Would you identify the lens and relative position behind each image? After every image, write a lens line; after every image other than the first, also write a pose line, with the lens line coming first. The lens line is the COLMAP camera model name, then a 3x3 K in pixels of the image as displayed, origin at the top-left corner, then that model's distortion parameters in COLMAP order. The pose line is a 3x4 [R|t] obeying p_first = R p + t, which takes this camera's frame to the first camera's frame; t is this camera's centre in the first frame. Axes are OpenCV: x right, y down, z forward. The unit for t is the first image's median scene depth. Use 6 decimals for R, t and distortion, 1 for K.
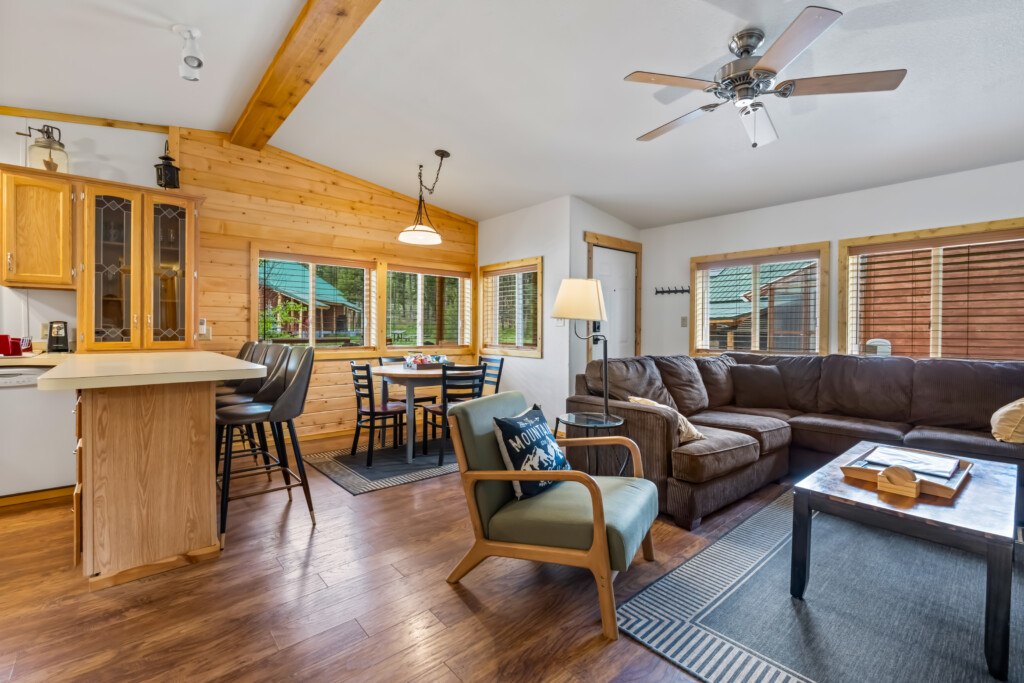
lens RADIAL K [[451.4, 0, 510.7], [0, 451.4, 333.5], [0, 0, 1]] dist [-0.003735, -0.000395]
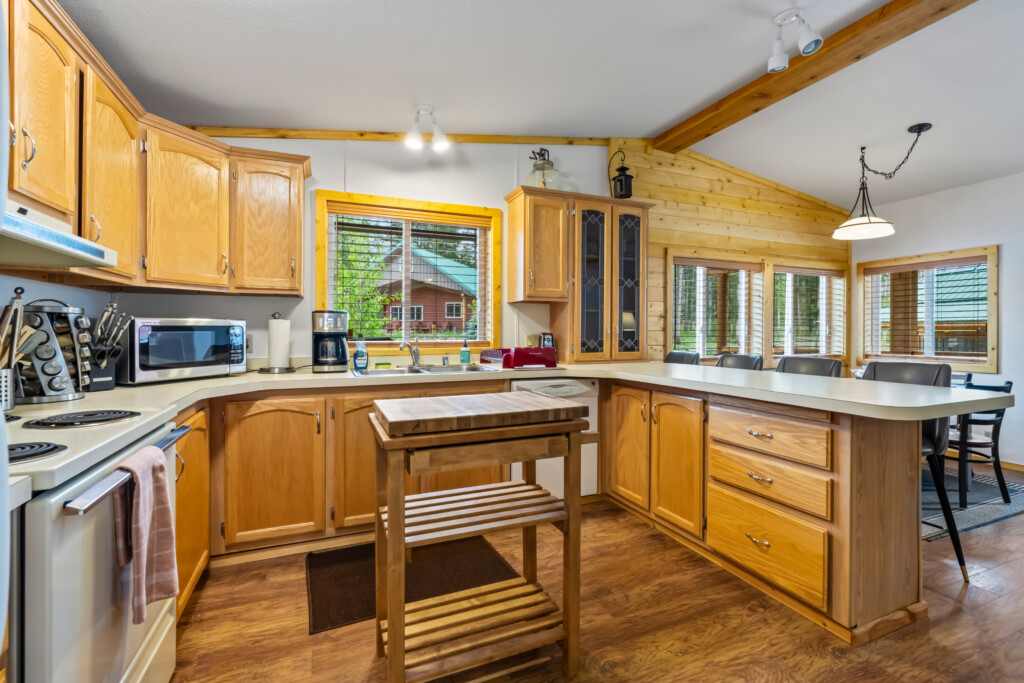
lens RADIAL K [[451.4, 0, 510.7], [0, 451.4, 333.5], [0, 0, 1]] dist [-0.003735, -0.000395]
pose [[0.949549, -0.005611, -0.313569, -0.559549], [0.003390, 0.999965, -0.007628, -0.013683], [0.313601, 0.006180, 0.949535, -0.021421]]
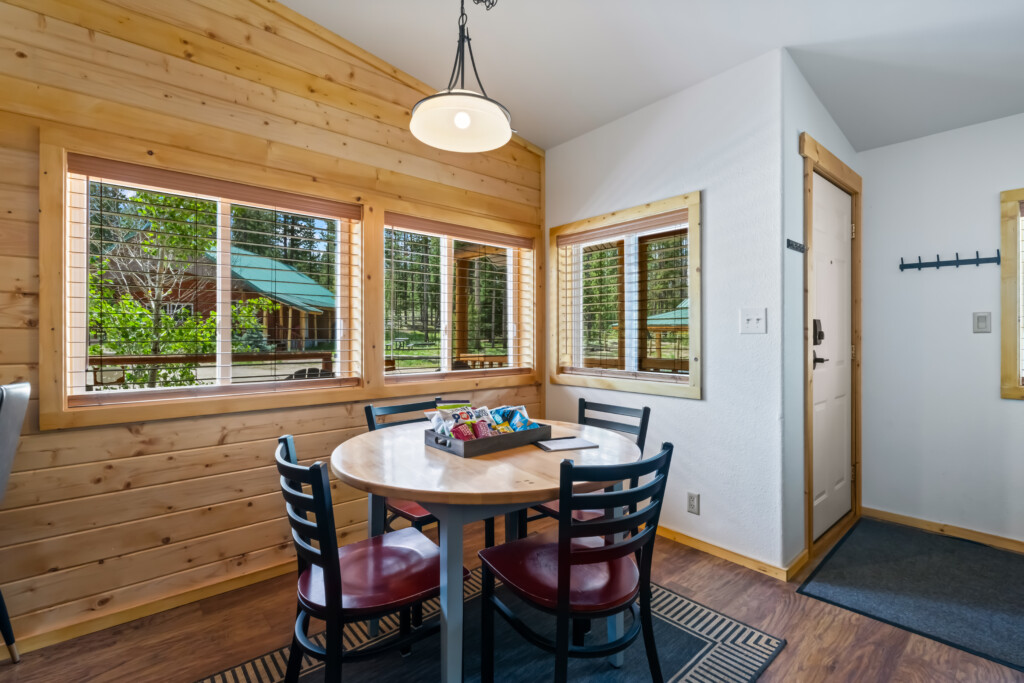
lens RADIAL K [[460.2, 0, 512.4], [0, 460.2, 332.1], [0, 0, 1]] dist [-0.002622, -0.000475]
pose [[0.999965, -0.007343, -0.004018, -0.149961], [0.007275, 0.999836, -0.016598, -0.012467], [0.004140, 0.016569, 0.999854, 0.565759]]
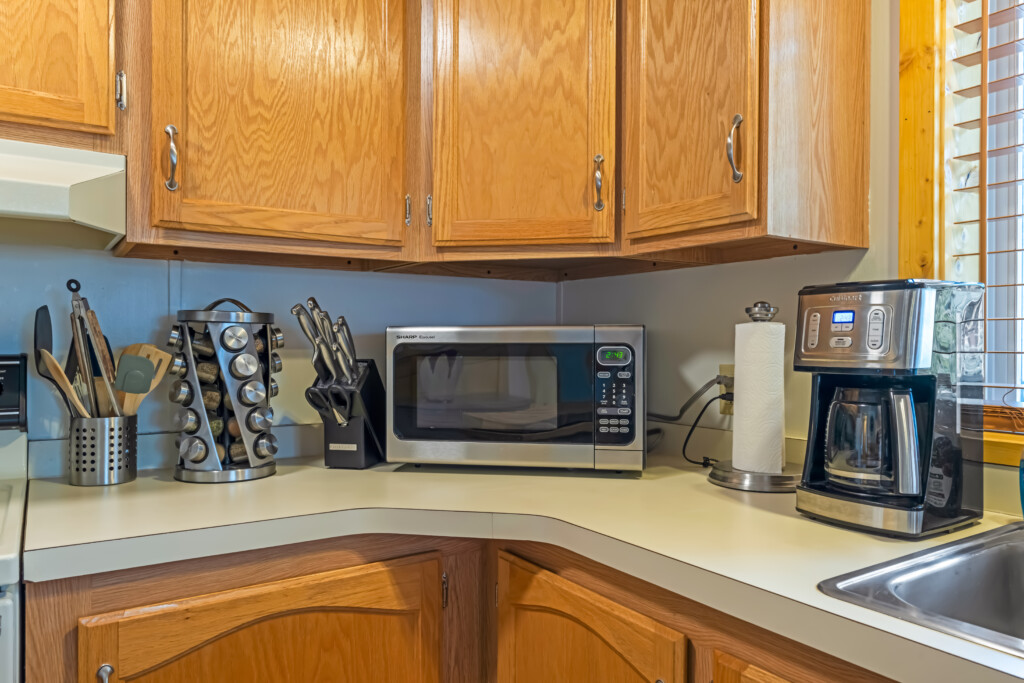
lens RADIAL K [[721.3, 0, 512.0], [0, 721.3, 341.5], [0, 0, 1]] dist [-0.001033, 0.000263]
pose [[-0.130729, -0.007888, -0.991387, -0.721204], [-0.019078, 0.999803, -0.005440, -0.026599], [0.991235, 0.018203, -0.130854, 0.397369]]
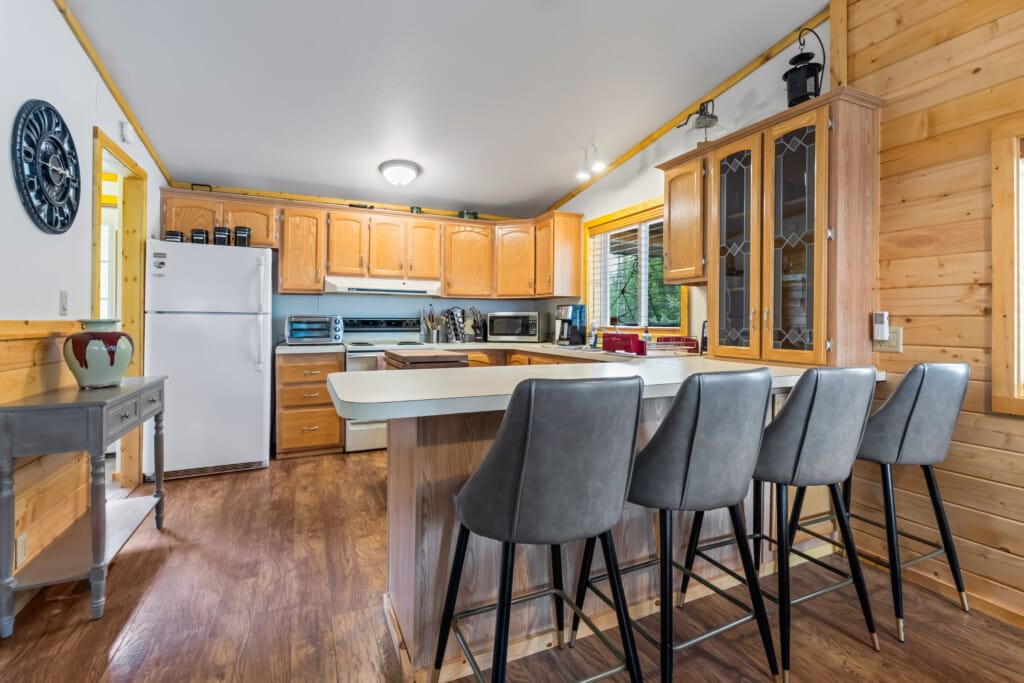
lens RADIAL K [[459.0, 0, 513.7], [0, 459.0, 318.9], [0, 0, 1]] dist [0.000468, -0.000120]
pose [[-0.276232, -0.017713, -0.960928, -0.035891], [-0.022059, 0.999684, -0.012087, -0.007615], [0.960838, 0.017859, -0.276535, 0.650074]]
